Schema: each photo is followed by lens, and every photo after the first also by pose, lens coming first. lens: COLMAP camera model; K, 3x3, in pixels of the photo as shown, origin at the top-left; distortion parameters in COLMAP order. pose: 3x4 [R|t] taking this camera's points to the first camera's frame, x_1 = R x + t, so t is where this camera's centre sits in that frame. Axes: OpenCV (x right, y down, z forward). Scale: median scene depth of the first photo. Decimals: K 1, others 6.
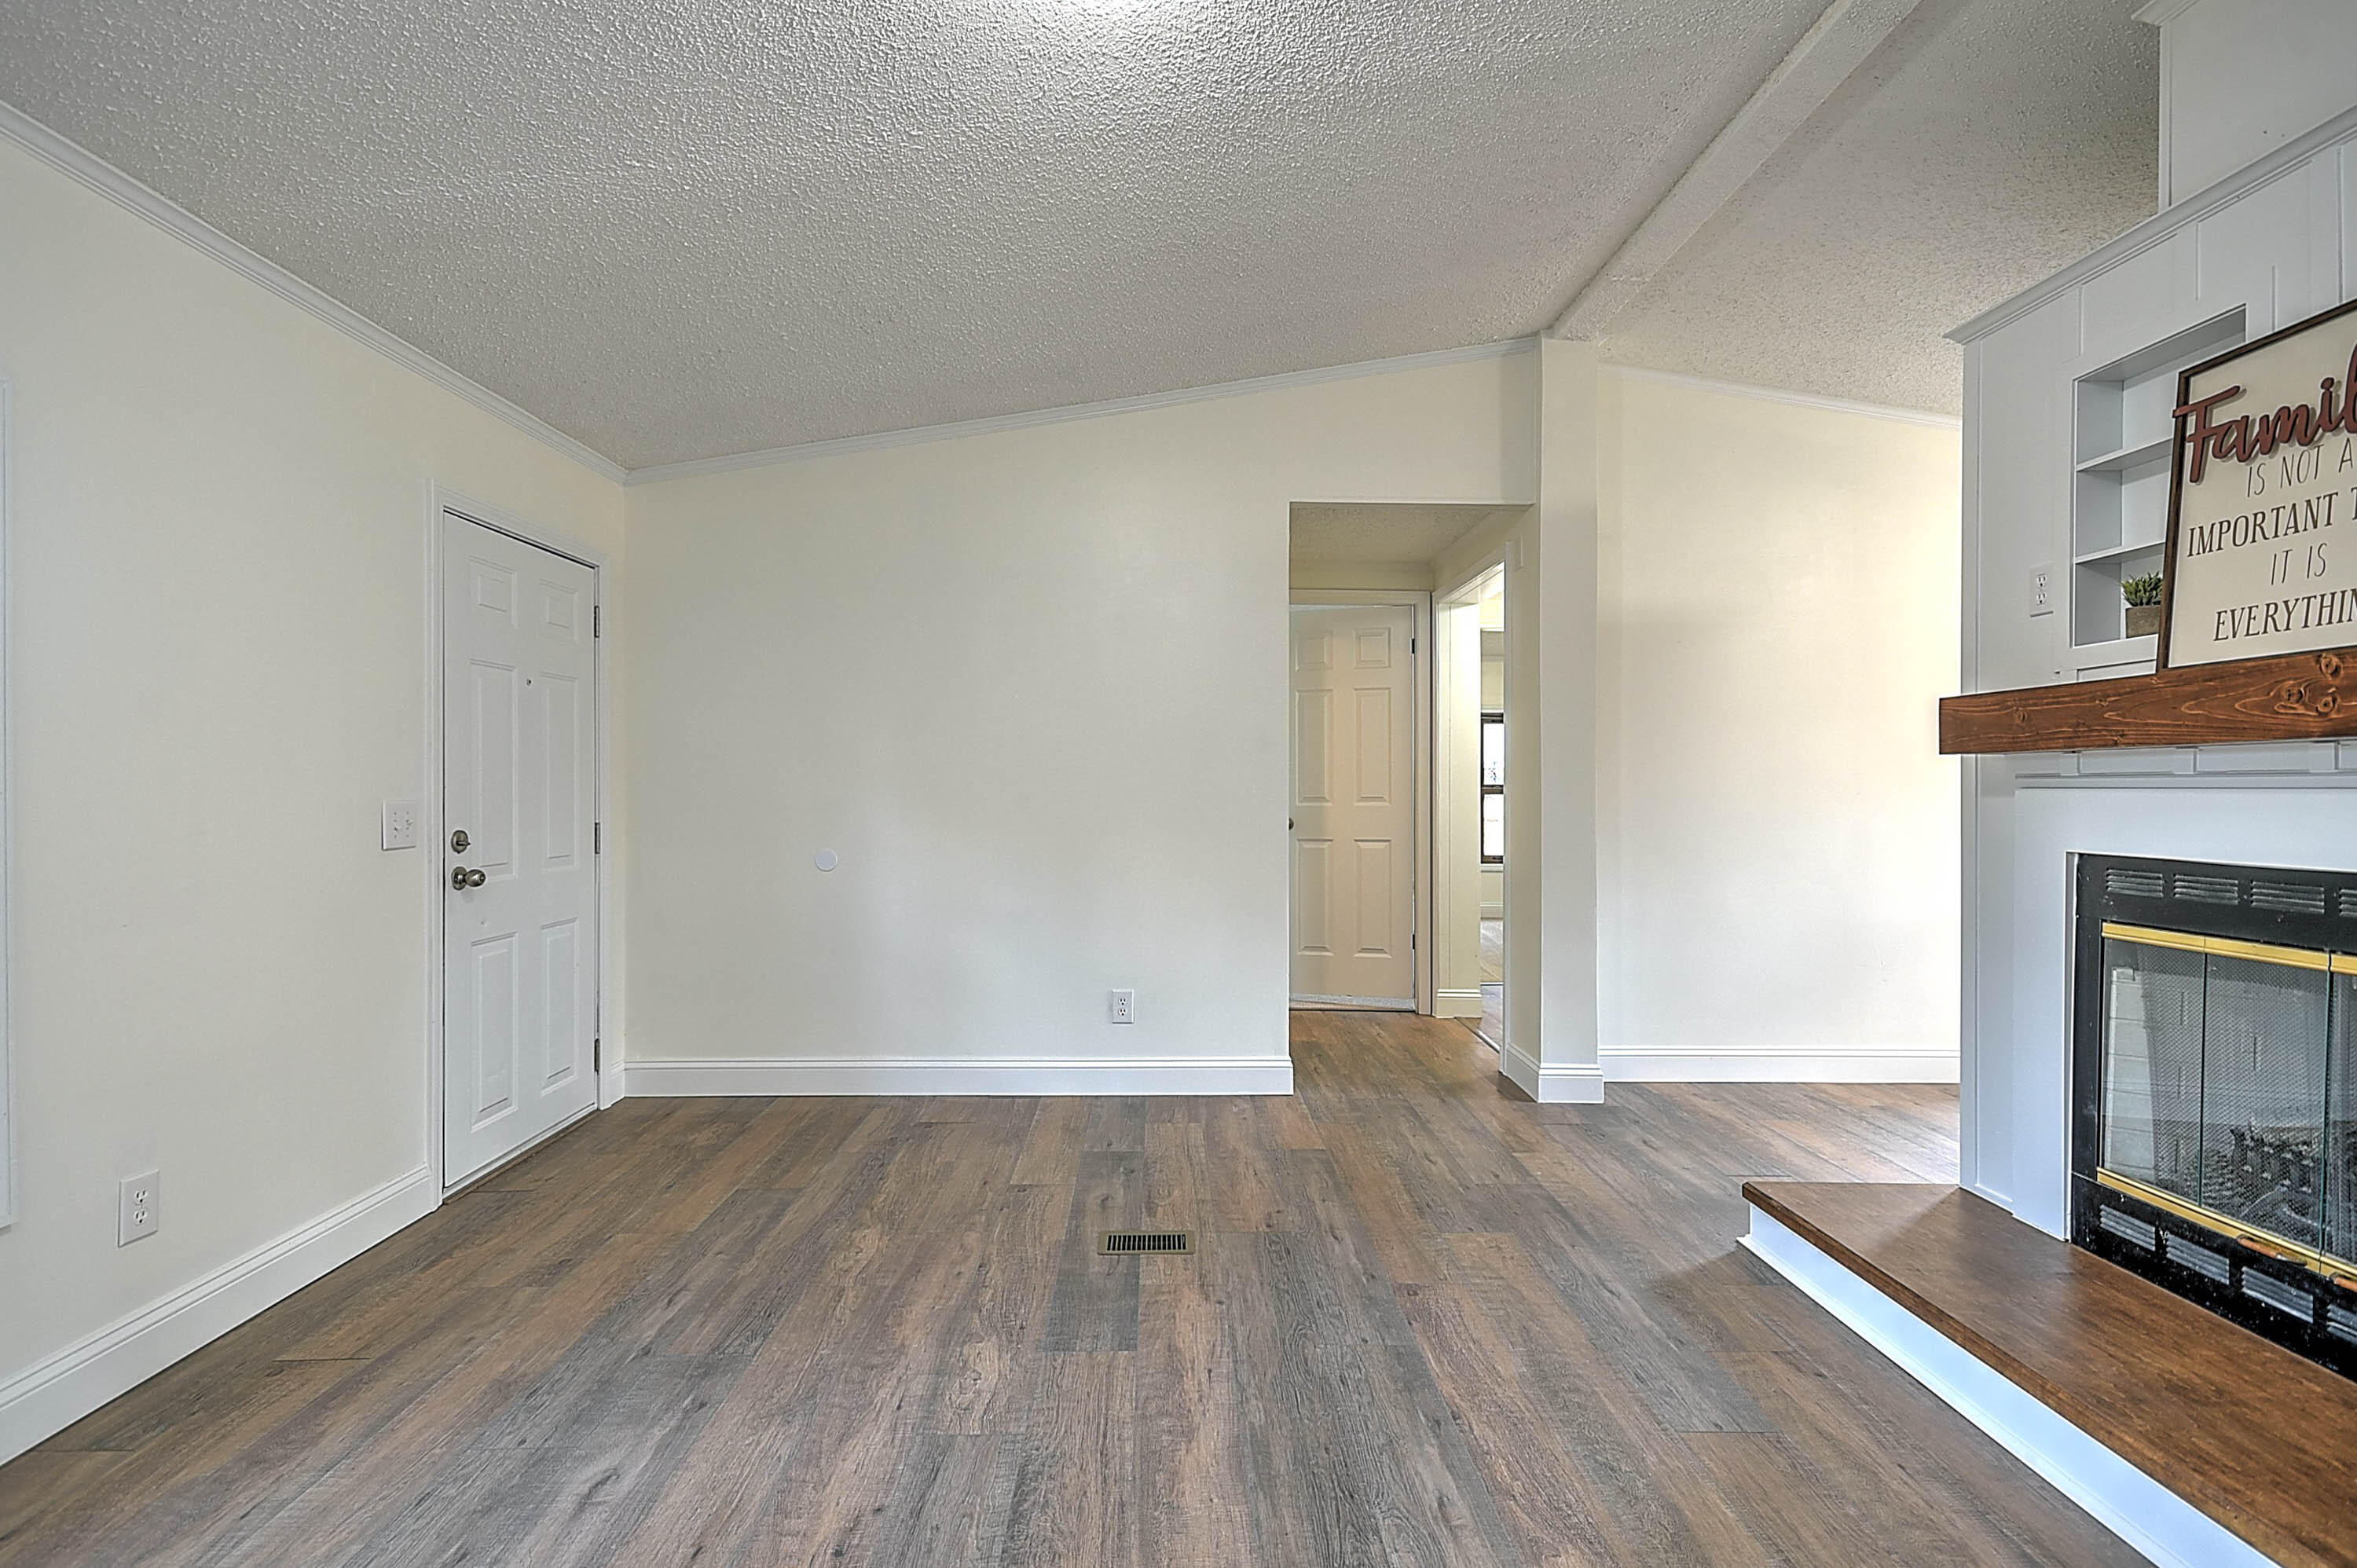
lens RADIAL K [[1090.6, 0, 1161.5], [0, 1090.6, 784.9], [0, 0, 1]] dist [0.008555, -0.003572]
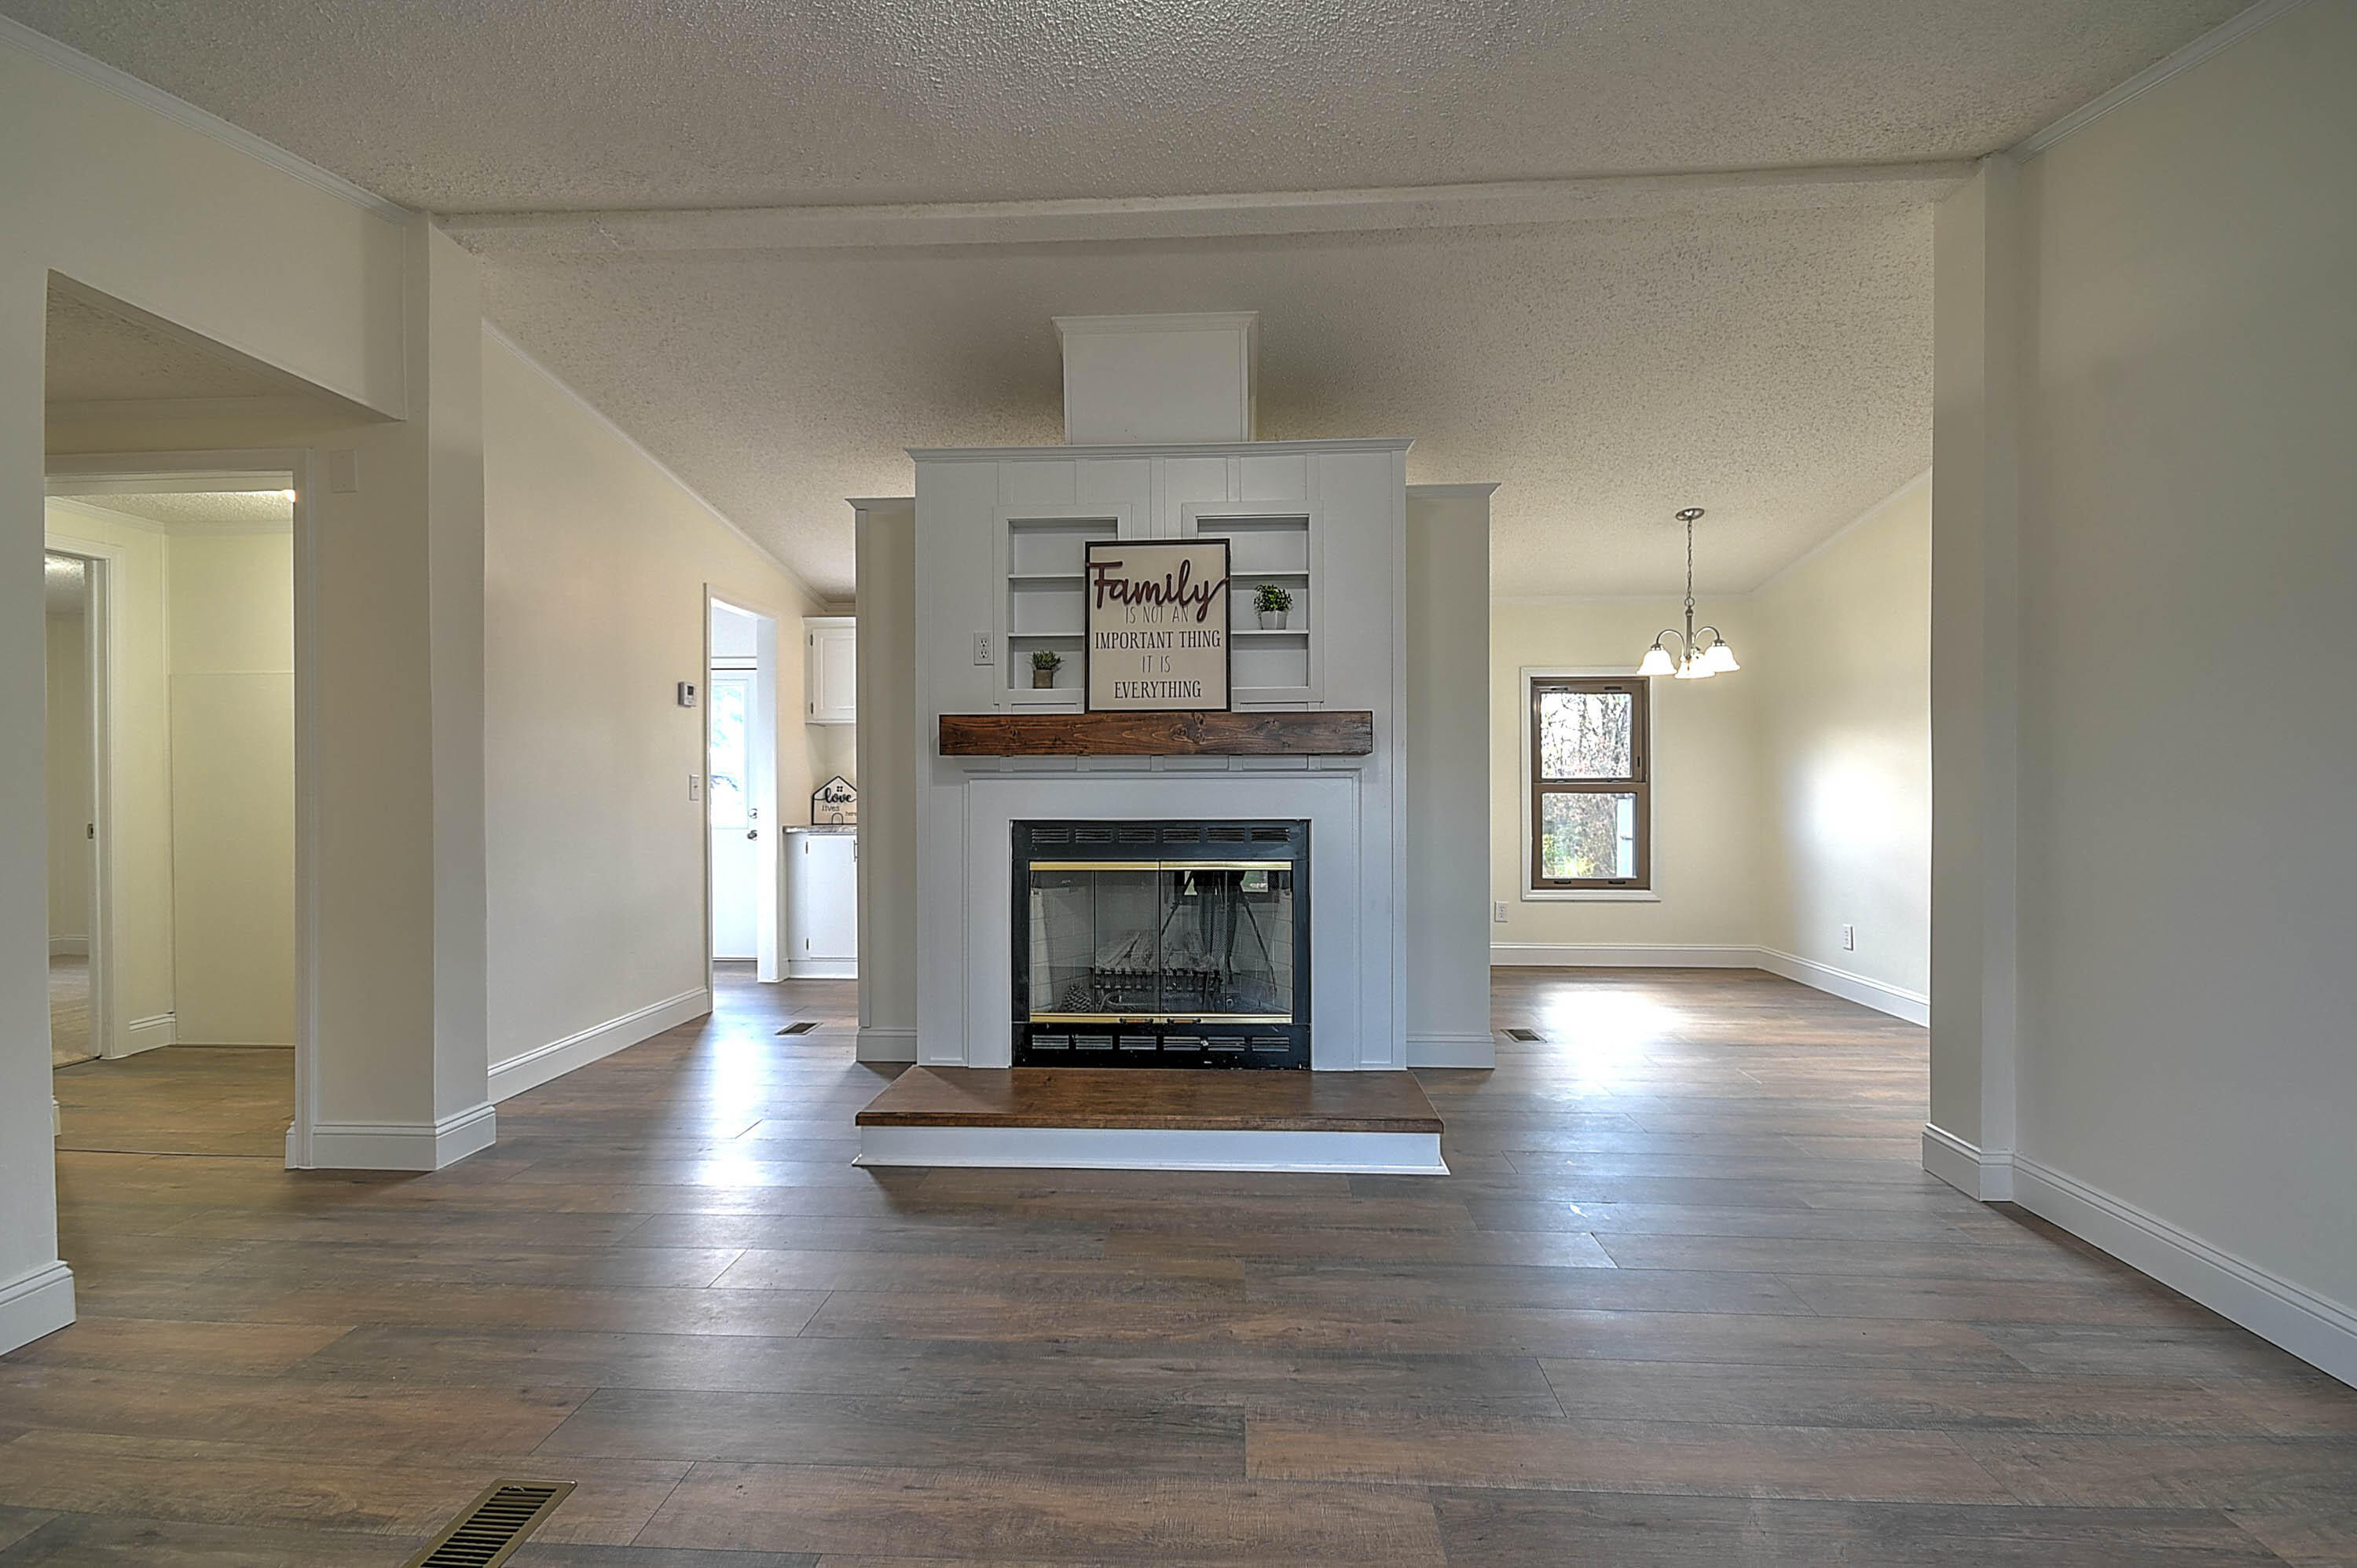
lens RADIAL K [[1025.8, 0, 1192.9], [0, 1025.8, 787.7], [0, 0, 1]] dist [0.007700, -0.006897]
pose [[0.056703, -0.006878, 0.998367, -0.718384], [0.000900, 0.999976, 0.006838, 0.006245], [-0.998391, 0.000511, 0.056708, 0.750785]]
